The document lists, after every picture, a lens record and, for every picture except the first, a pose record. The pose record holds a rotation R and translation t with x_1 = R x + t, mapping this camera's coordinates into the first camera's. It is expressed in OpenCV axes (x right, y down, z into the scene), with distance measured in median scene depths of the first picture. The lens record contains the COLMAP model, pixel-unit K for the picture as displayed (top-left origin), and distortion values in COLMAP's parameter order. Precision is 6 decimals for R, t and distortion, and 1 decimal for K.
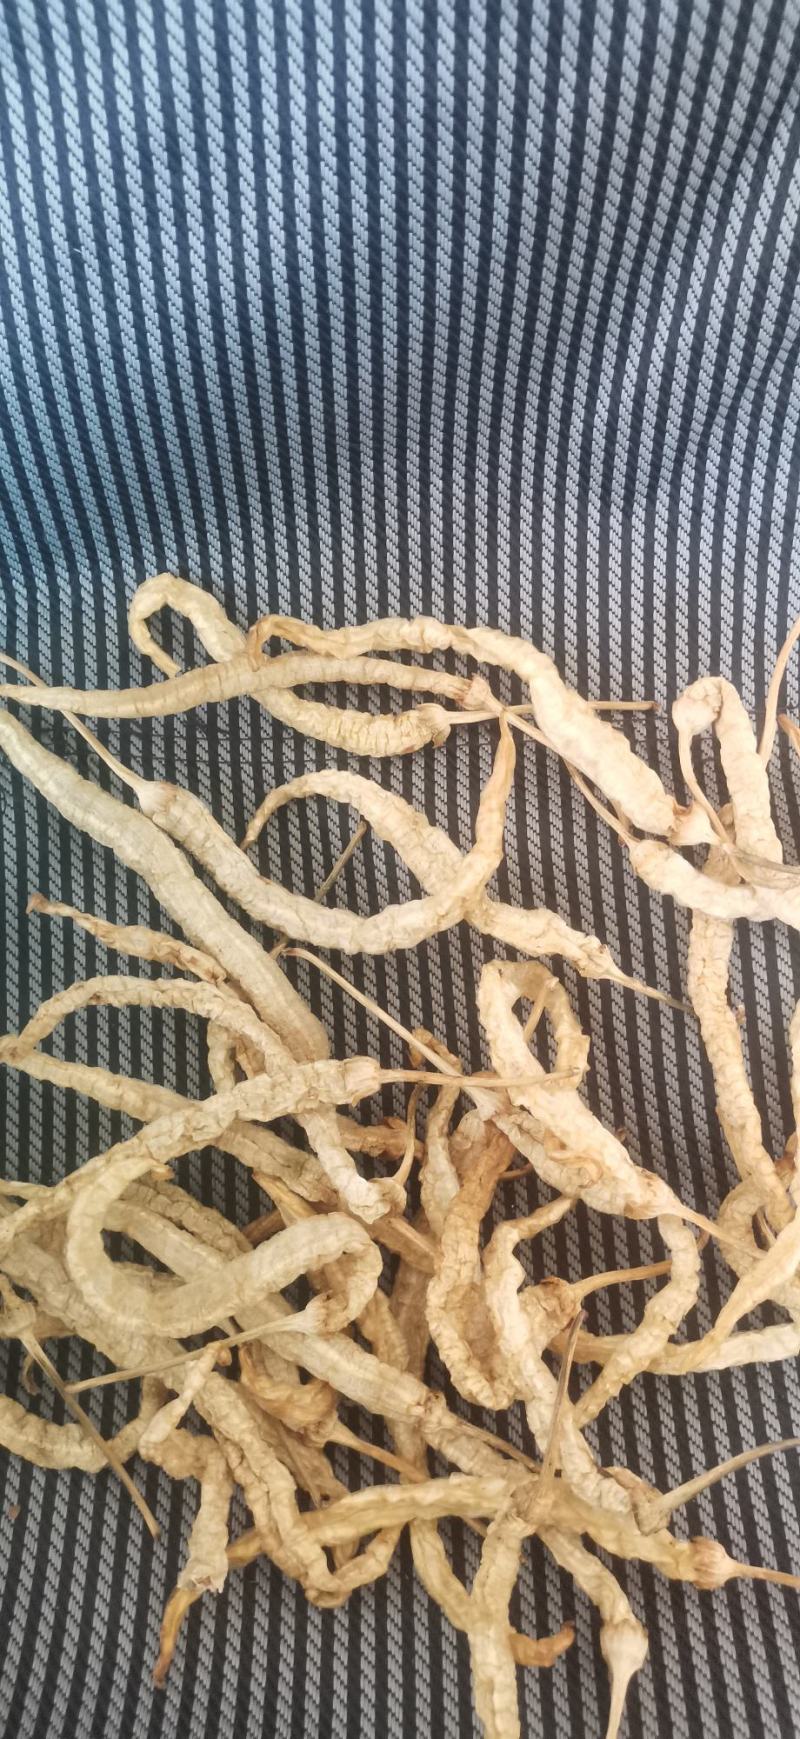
lens RADIAL K [[1353.9, 0, 447.8], [0, 1353.9, 869.2], [0, 0, 1]] dist [0.004353, -0.000859]
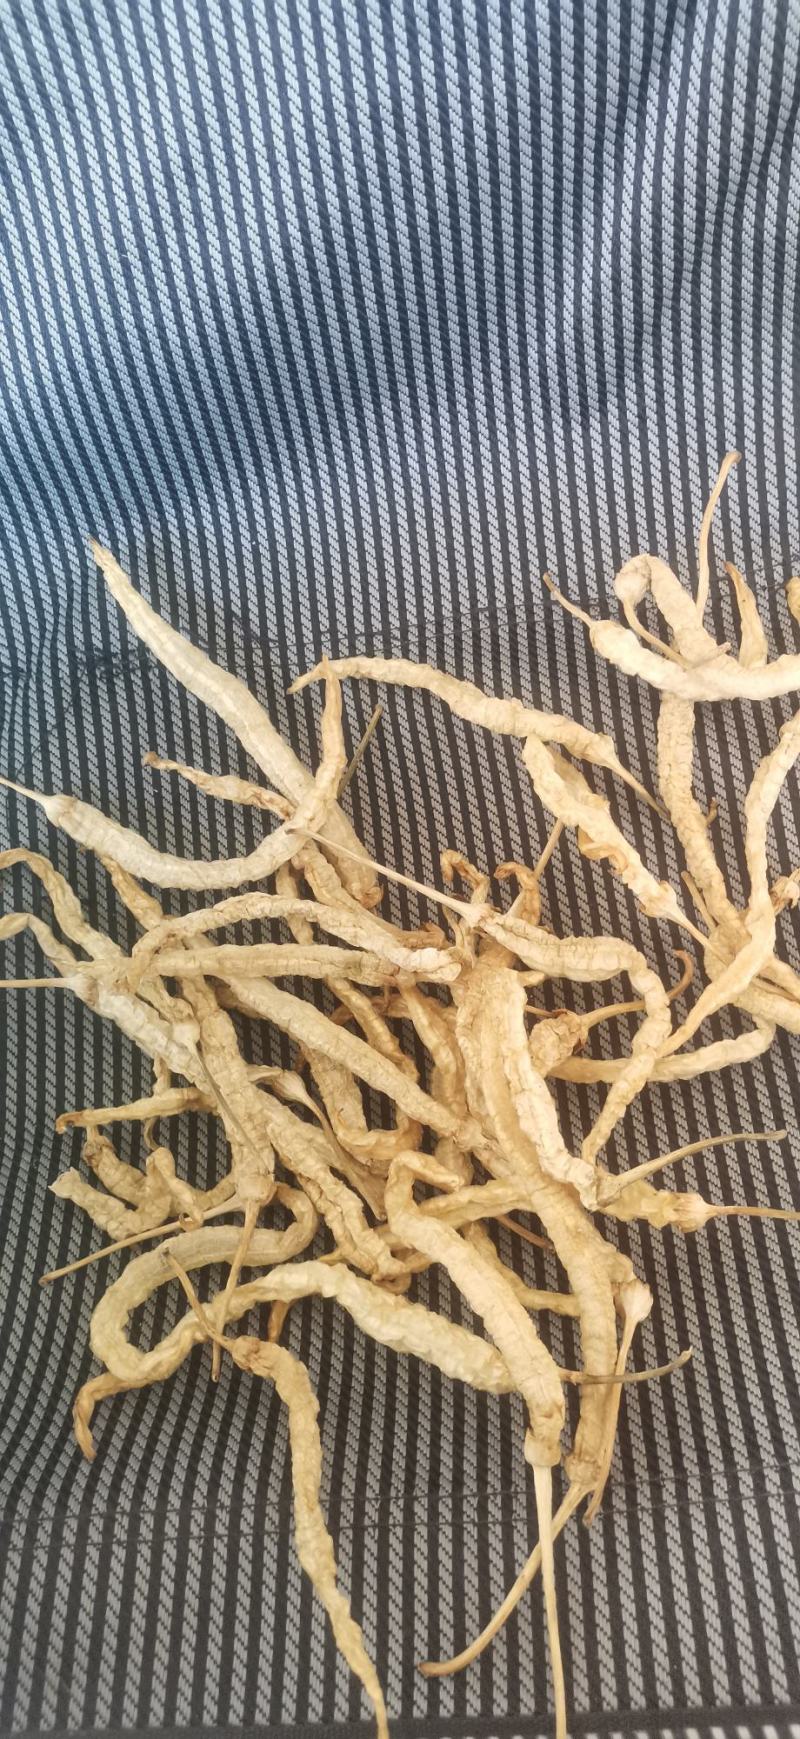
lens RADIAL K [[1353.9, 0, 447.8], [0, 1353.9, 869.2], [0, 0, 1]] dist [0.004353, -0.000859]
pose [[0.992747, -0.089436, -0.080341, 0.087158], [0.086334, 0.995410, -0.041289, 0.209514], [0.083665, 0.034053, 0.995912, -0.254072]]
